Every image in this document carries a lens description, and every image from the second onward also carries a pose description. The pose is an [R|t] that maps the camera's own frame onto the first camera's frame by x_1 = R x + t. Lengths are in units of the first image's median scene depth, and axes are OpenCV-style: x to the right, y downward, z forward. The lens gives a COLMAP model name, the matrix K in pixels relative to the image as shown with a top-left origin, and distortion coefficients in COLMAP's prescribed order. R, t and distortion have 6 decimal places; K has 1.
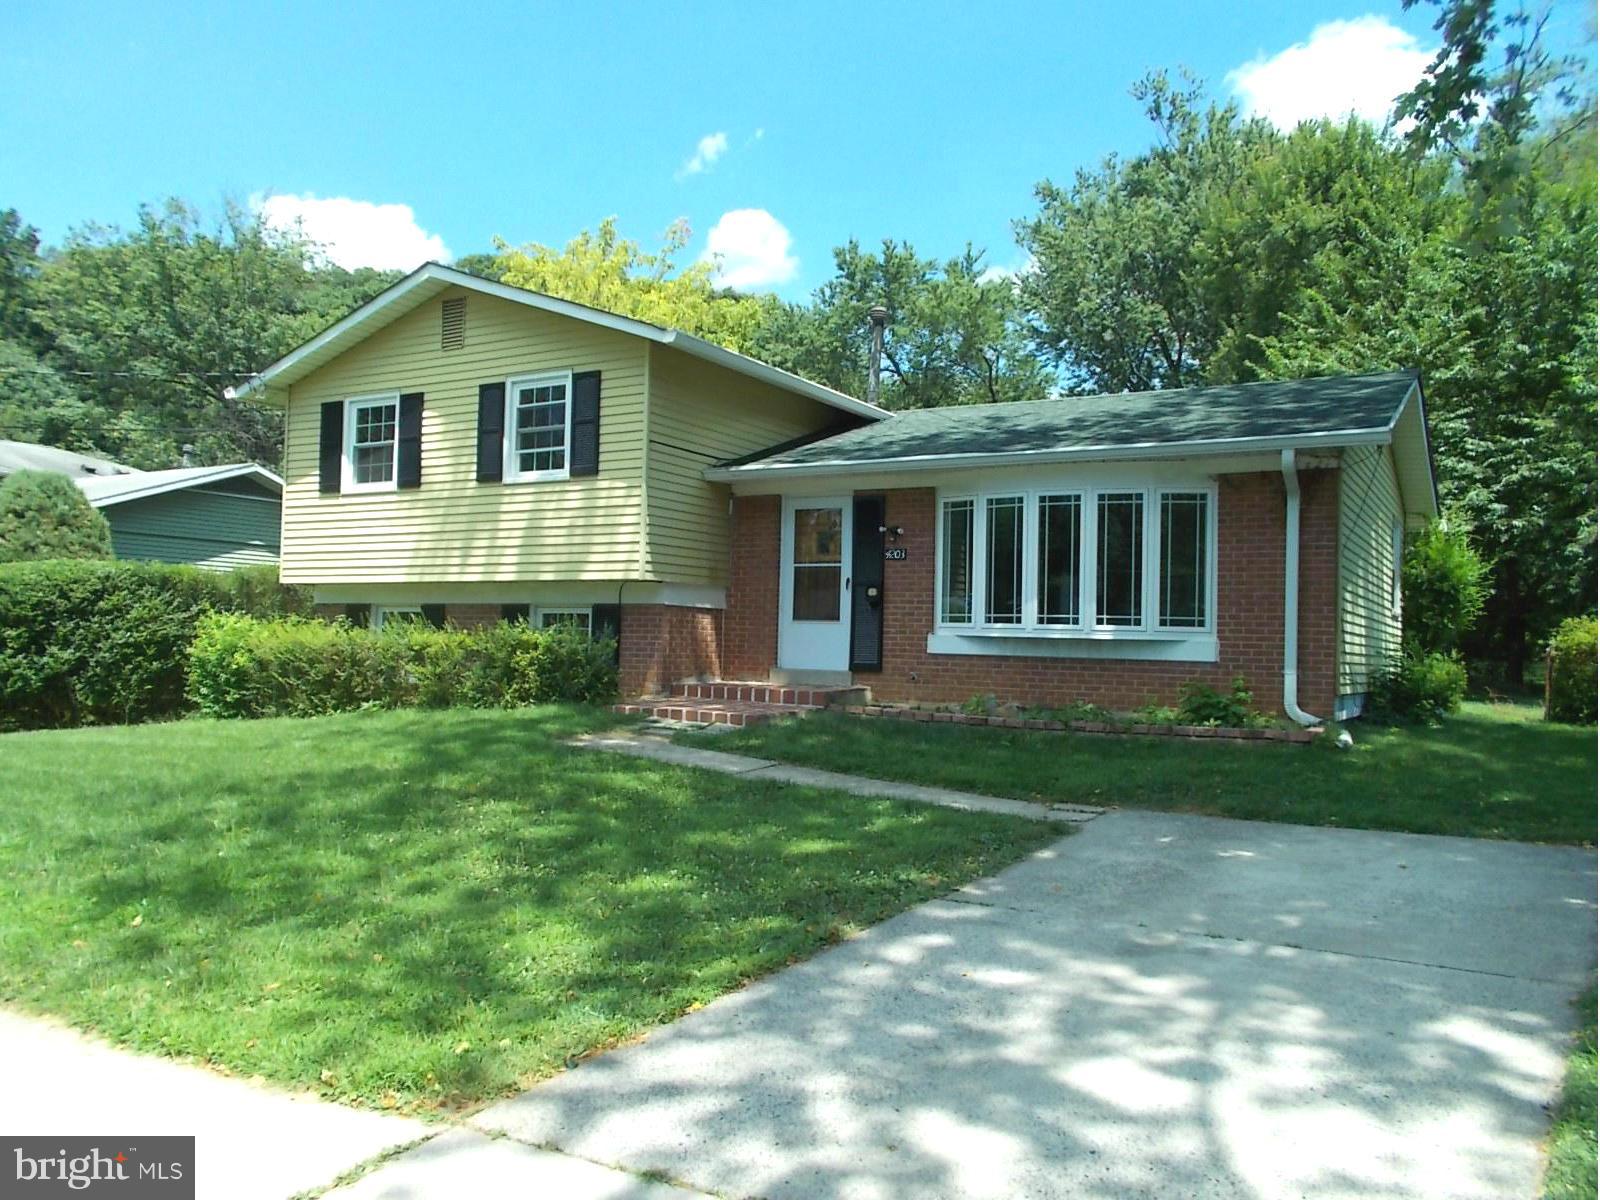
lens RADIAL K [[1259.7, 0, 801.5], [0, 1259.7, 594.5], [0, 0, 1]] dist [0.013926, -0.008531]
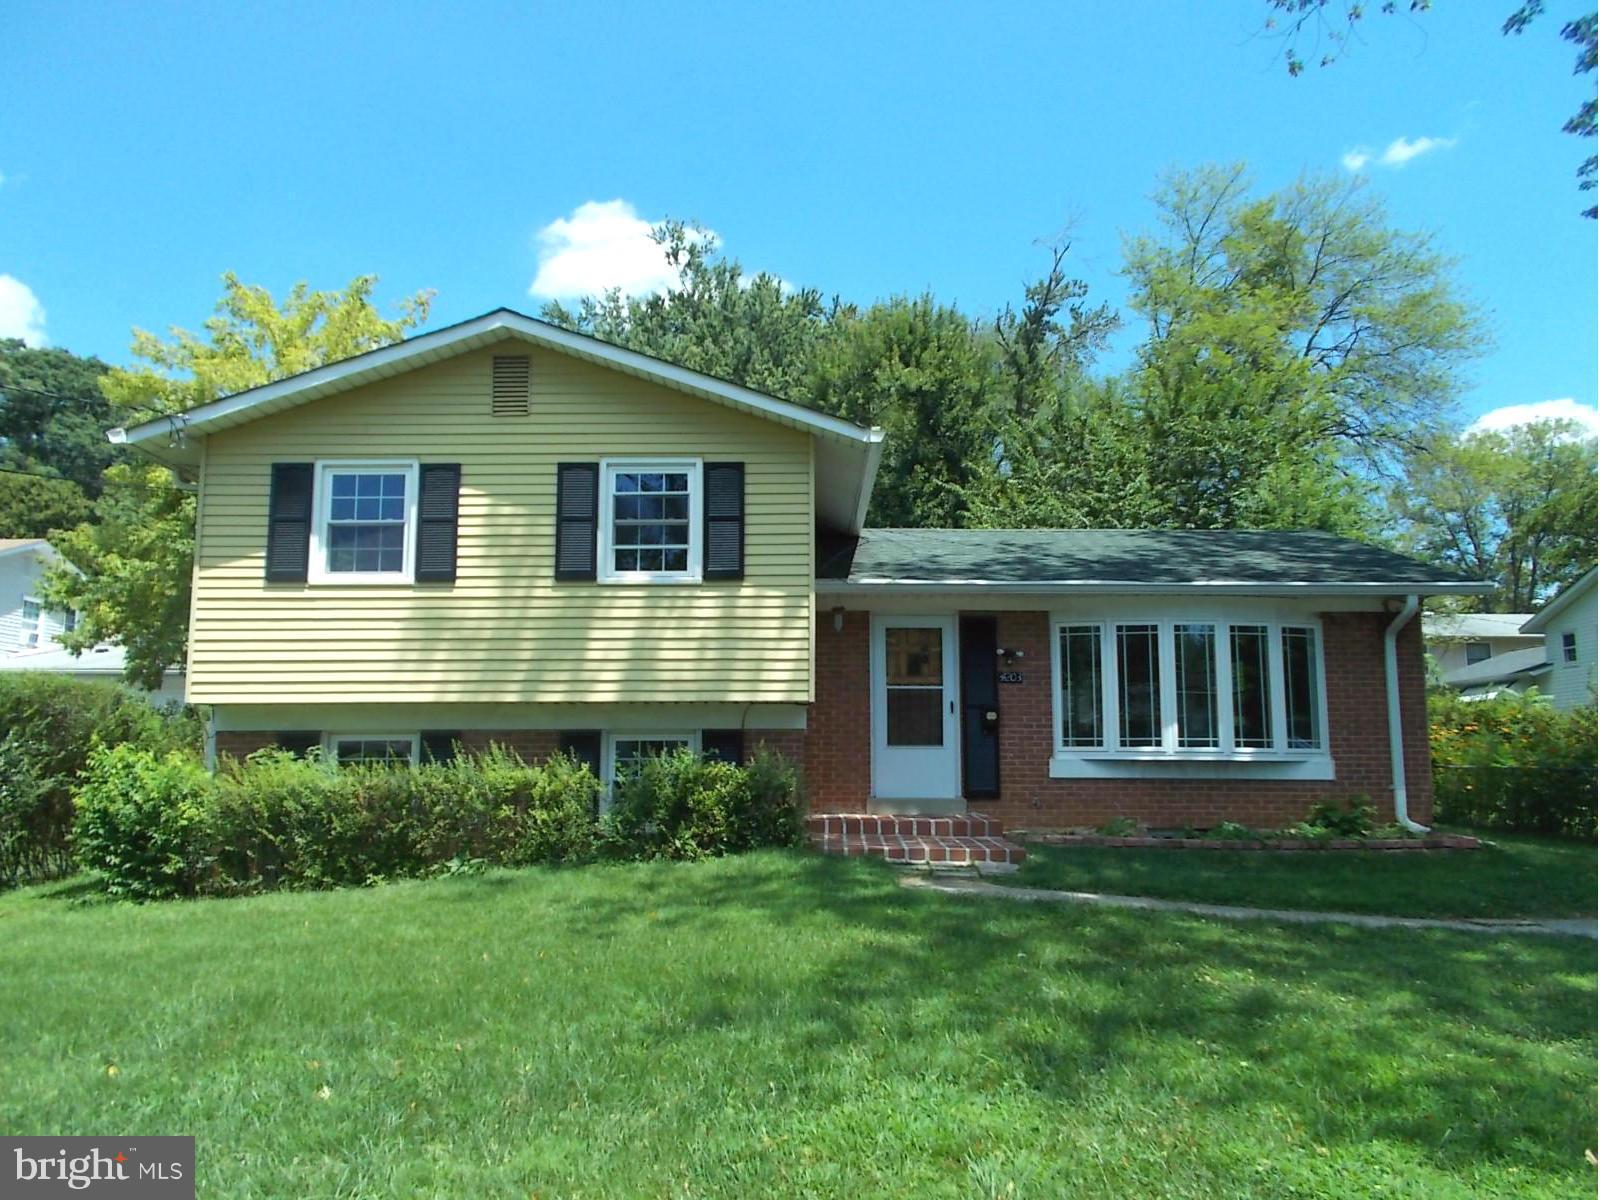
lens RADIAL K [[1259.7, 0, 803.0], [0, 1259.7, 601.1], [0, 0, 1]] dist [0.013926, -0.008531]
pose [[0.860083, 0.046243, 0.508054, -0.543076], [-0.000863, 0.996014, -0.089196, -0.003194], [-0.510154, 0.076277, 0.856694, 0.225542]]
